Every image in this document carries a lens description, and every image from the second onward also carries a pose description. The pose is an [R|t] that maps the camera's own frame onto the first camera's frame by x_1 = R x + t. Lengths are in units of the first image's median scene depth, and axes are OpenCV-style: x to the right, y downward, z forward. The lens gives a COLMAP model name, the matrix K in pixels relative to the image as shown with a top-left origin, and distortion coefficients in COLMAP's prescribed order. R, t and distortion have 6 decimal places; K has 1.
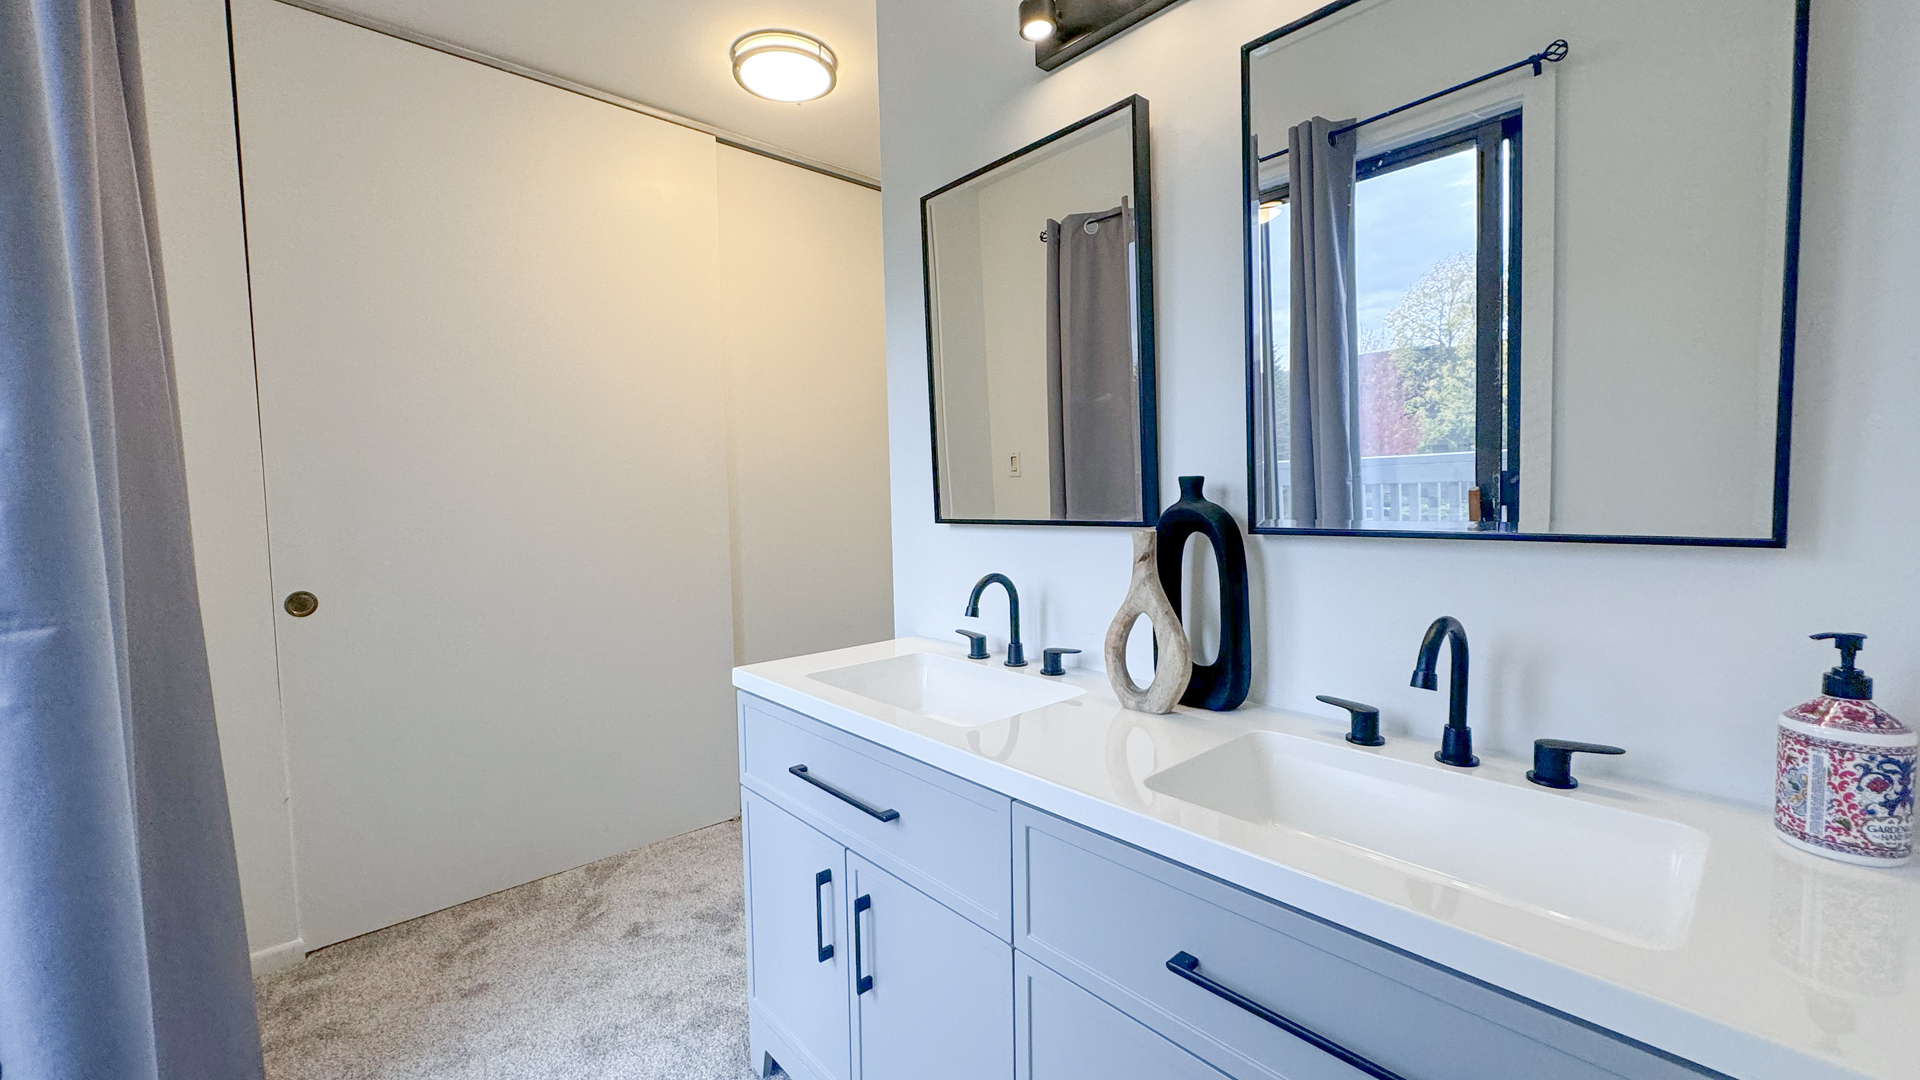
lens RADIAL K [[765.0, 0, 960.0], [0, 765.0, 540.0], [0, 0, 1]] dist [-0.000647, -0.000568]
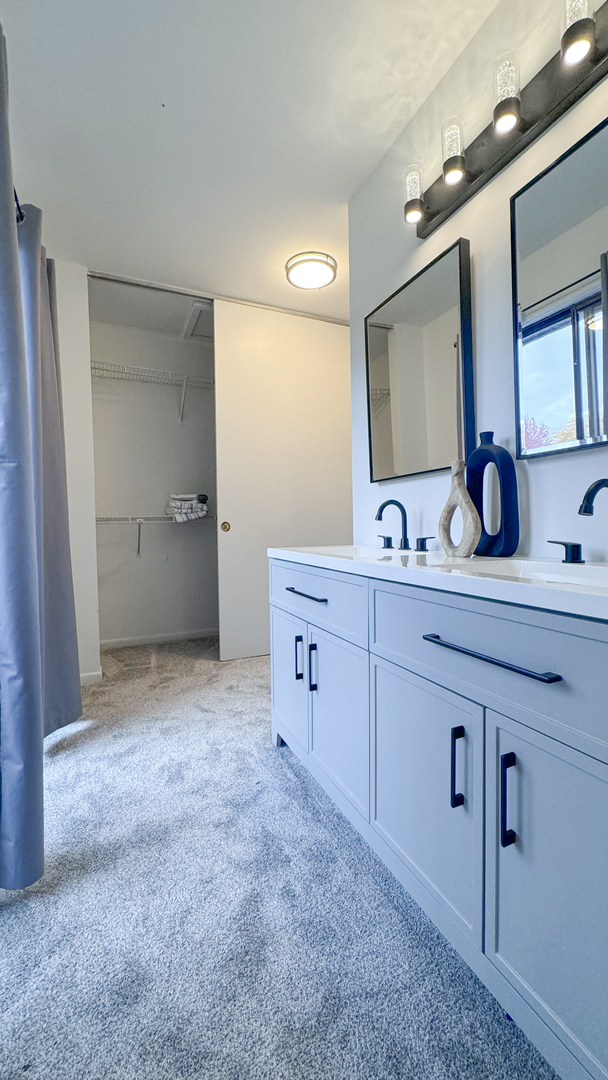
lens RADIAL K [[429.3, 0, 304.0], [0, 429.3, 540.0], [0, 0, 1]] dist [-0.004365, -0.000291]
pose [[0.953529, 0.018134, -0.300755, 0.164616], [-0.024448, 0.999552, -0.017243, 0.174212], [0.300308, 0.023795, 0.953546, -0.105455]]
